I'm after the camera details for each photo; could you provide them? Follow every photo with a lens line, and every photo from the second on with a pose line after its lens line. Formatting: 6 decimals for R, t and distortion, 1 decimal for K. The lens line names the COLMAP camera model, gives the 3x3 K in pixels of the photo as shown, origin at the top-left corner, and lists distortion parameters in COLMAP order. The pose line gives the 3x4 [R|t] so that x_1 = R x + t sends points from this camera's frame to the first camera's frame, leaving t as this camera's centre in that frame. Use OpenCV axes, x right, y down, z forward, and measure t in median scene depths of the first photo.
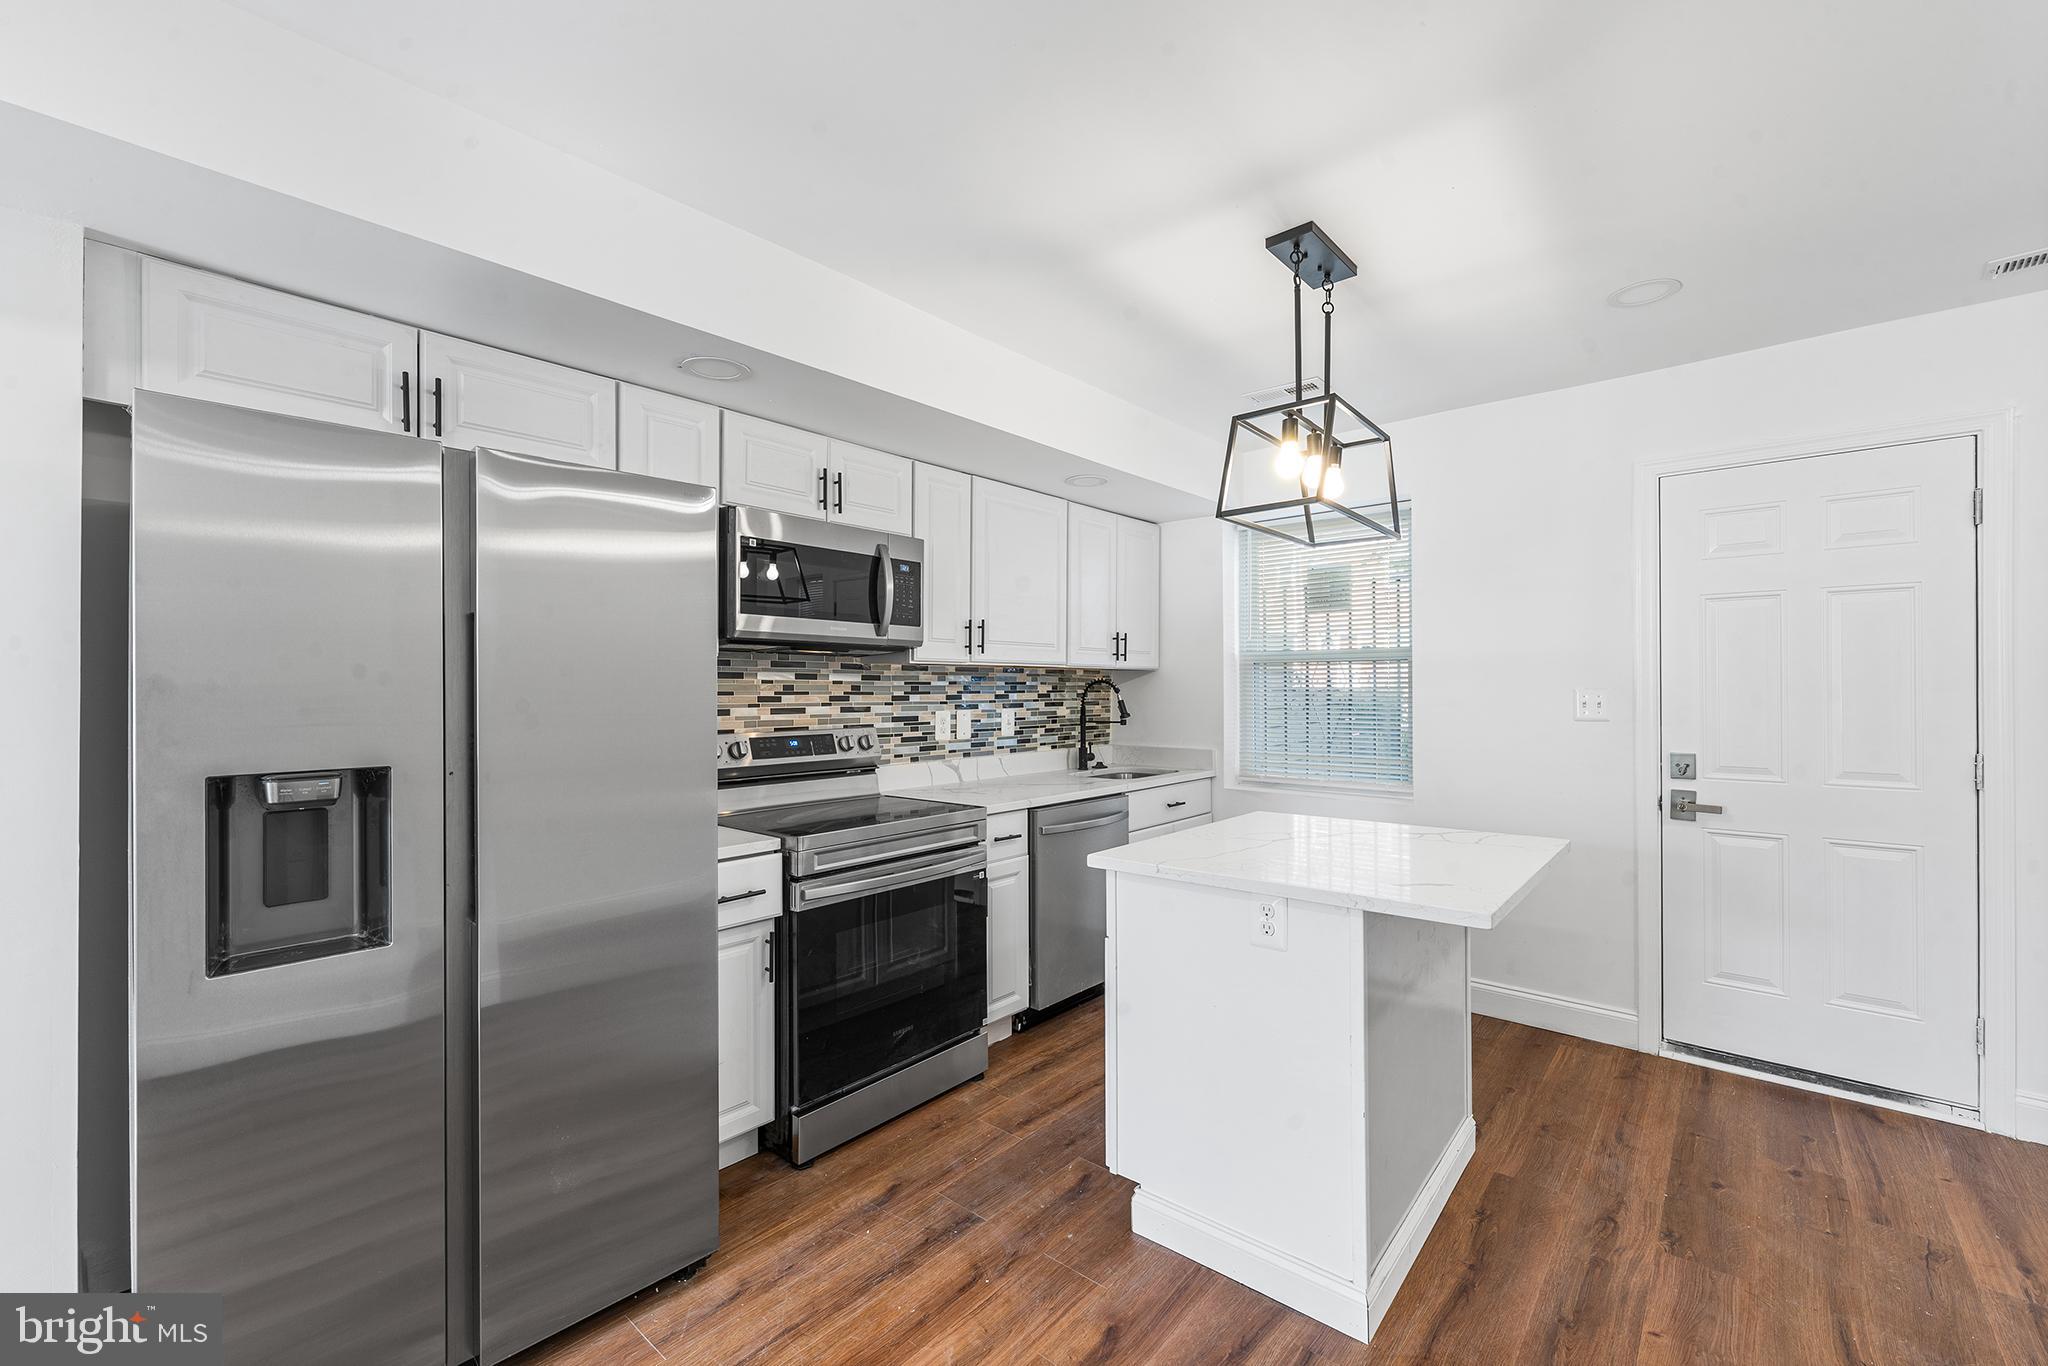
lens RADIAL K [[841.0, 0, 1024.0], [0, 841.0, 683.0], [0, 0, 1]] dist [0.000312, -0.000033]
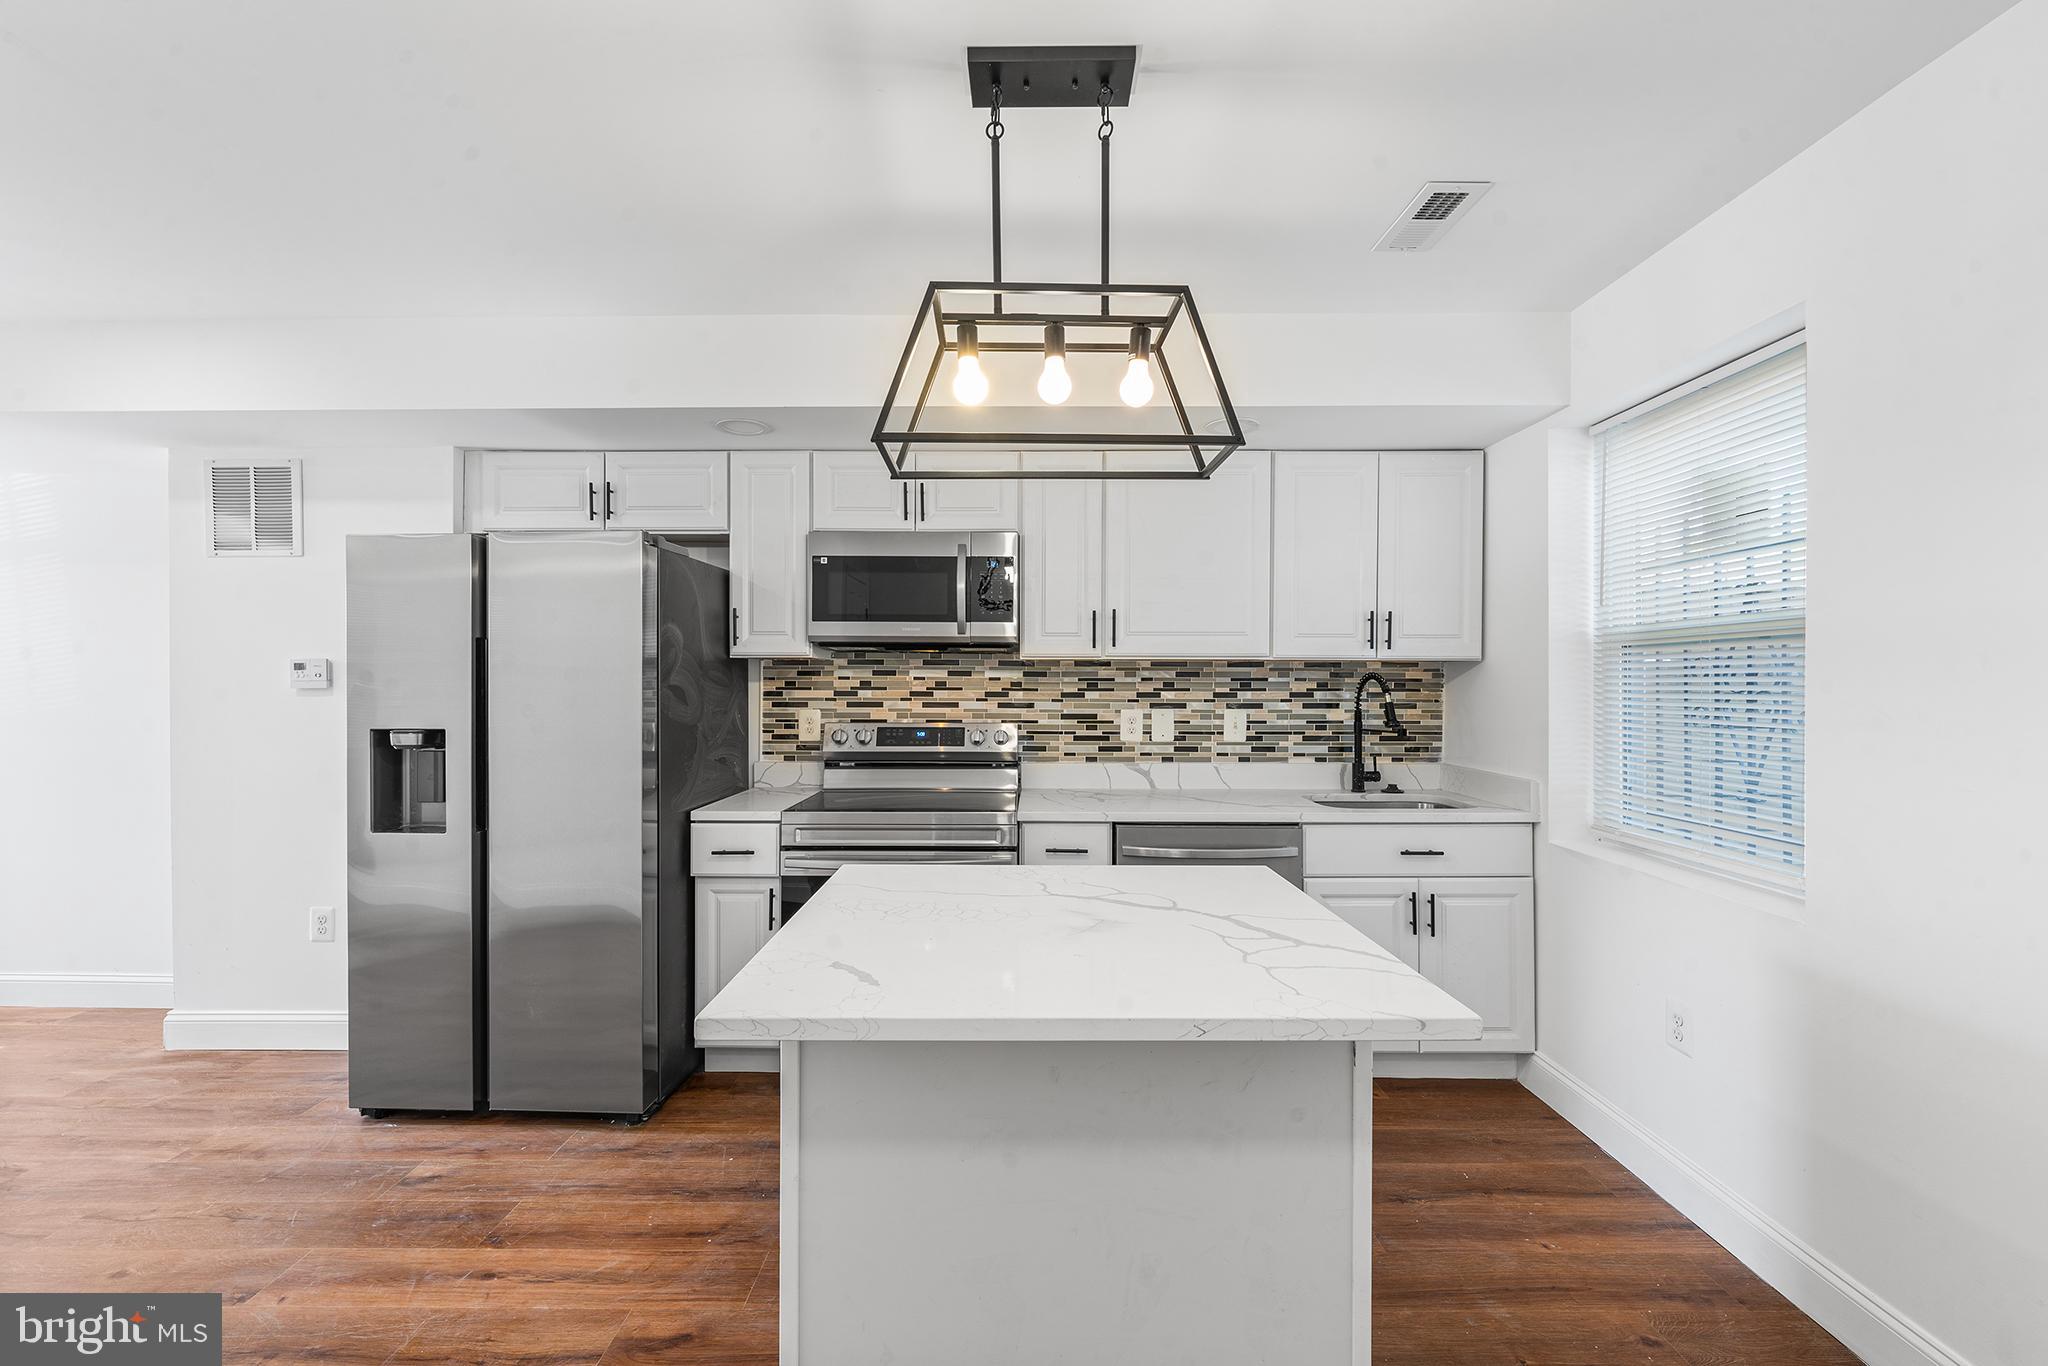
lens RADIAL K [[831.4, 0, 1024.0], [0, 831.4, 683.0], [0, 0, 1]] dist [0.000088, -0.000116]
pose [[0.650290, 0.003296, -0.759679, 0.579744], [0.000859, 0.999987, 0.005074, -0.000755], [0.759685, -0.003952, 0.650279, 0.354613]]
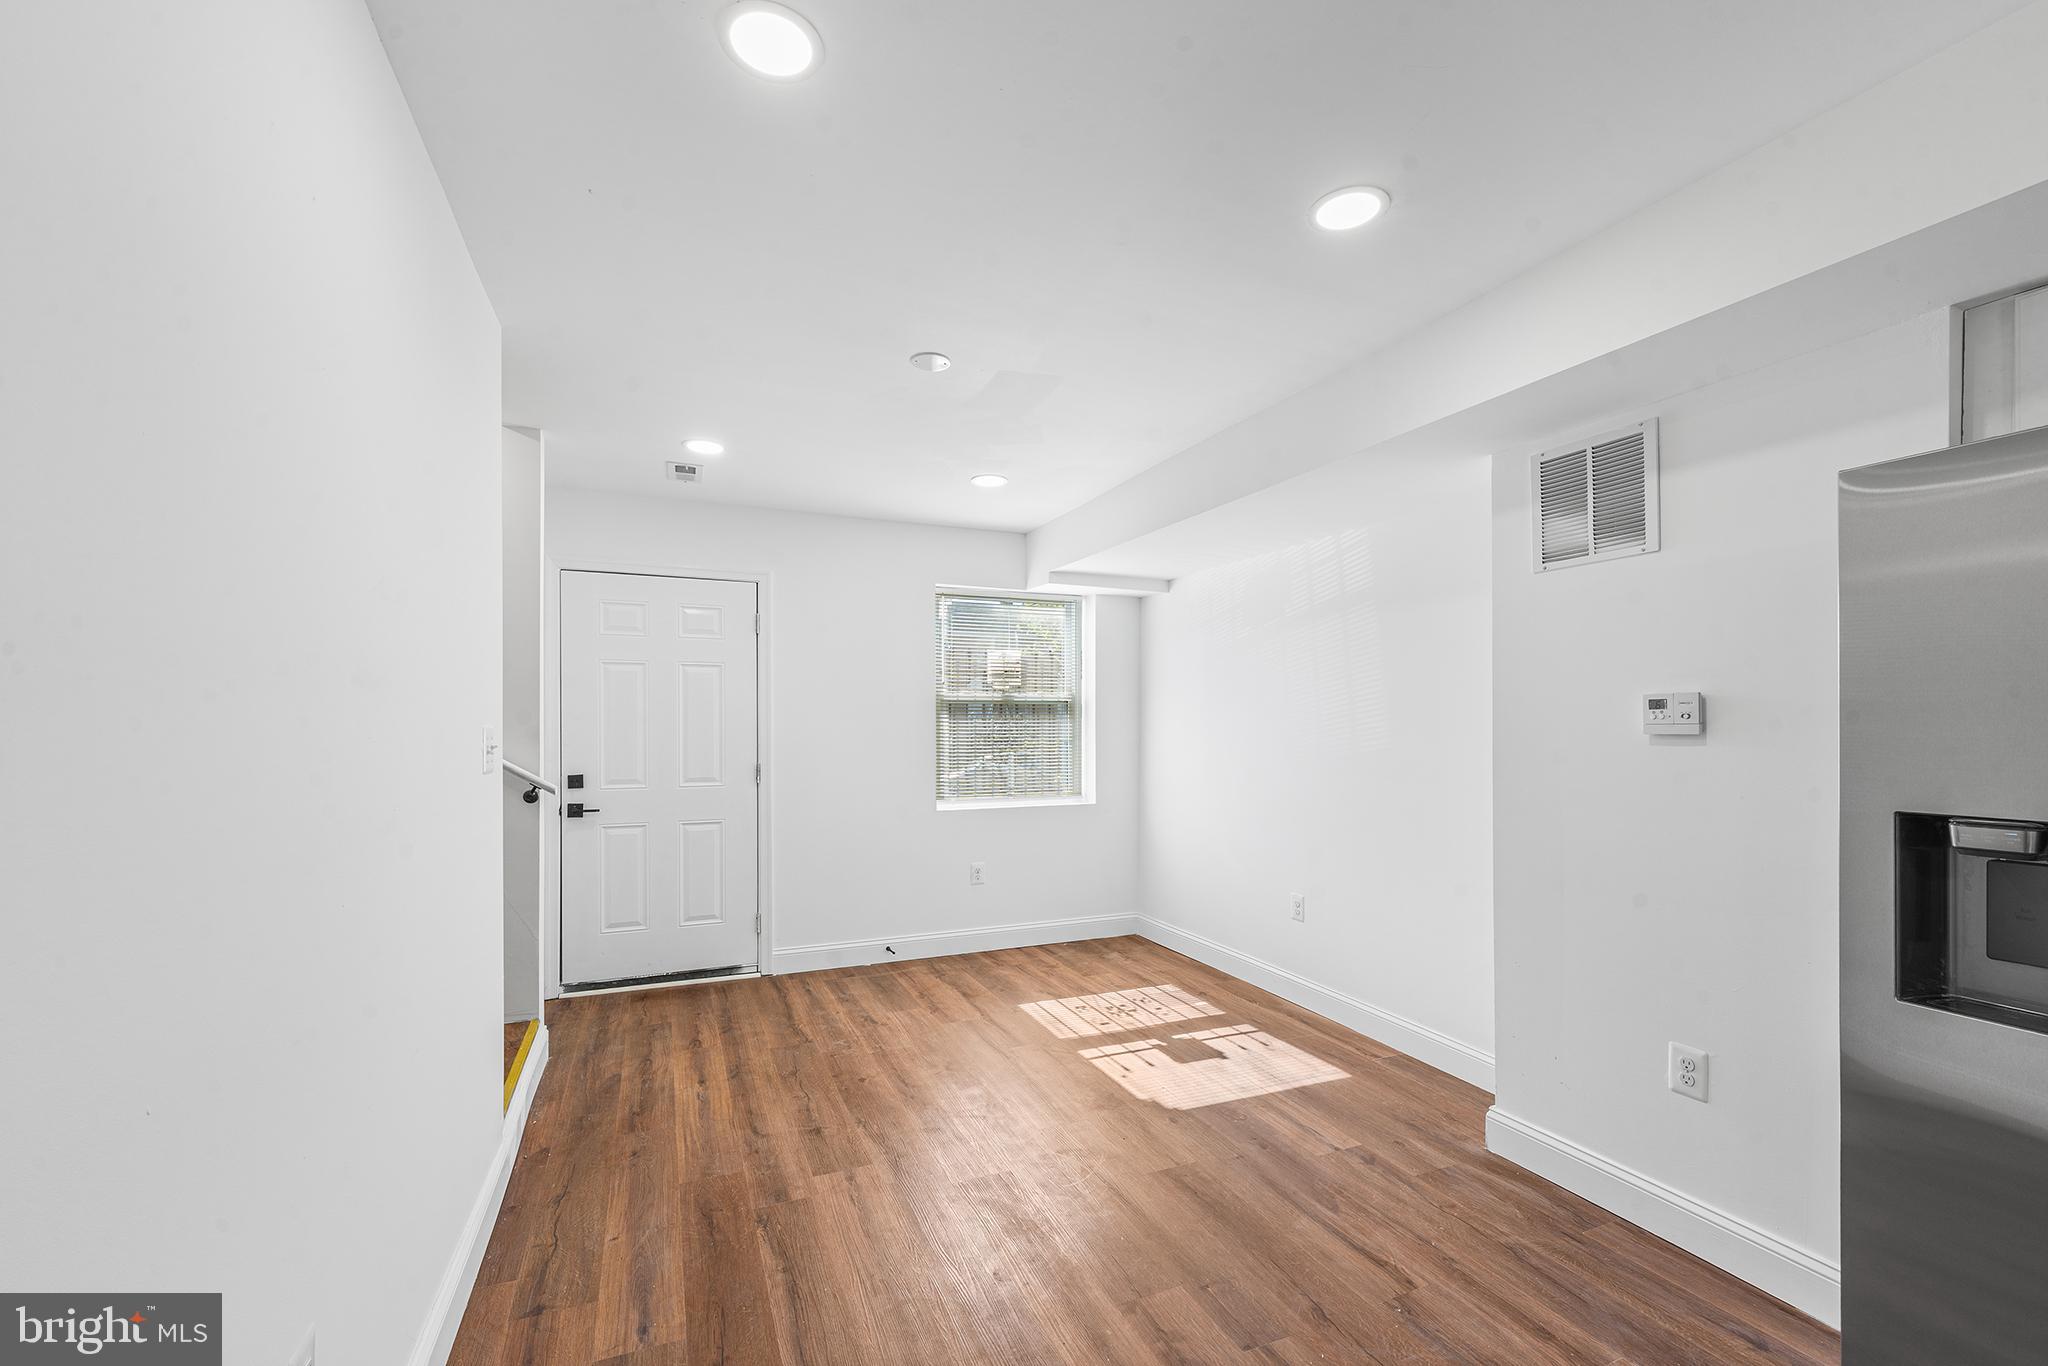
lens RADIAL K [[854.3, 0, 1037.4], [0, 854.3, 724.1], [0, 0, 1]] dist [-0.000217, -0.000007]
pose [[-0.423461, 0.003537, -0.905907, 0.188096], [0.003634, 0.999991, 0.002206, -0.002379], [0.905907, -0.002358, -0.423470, 0.185484]]
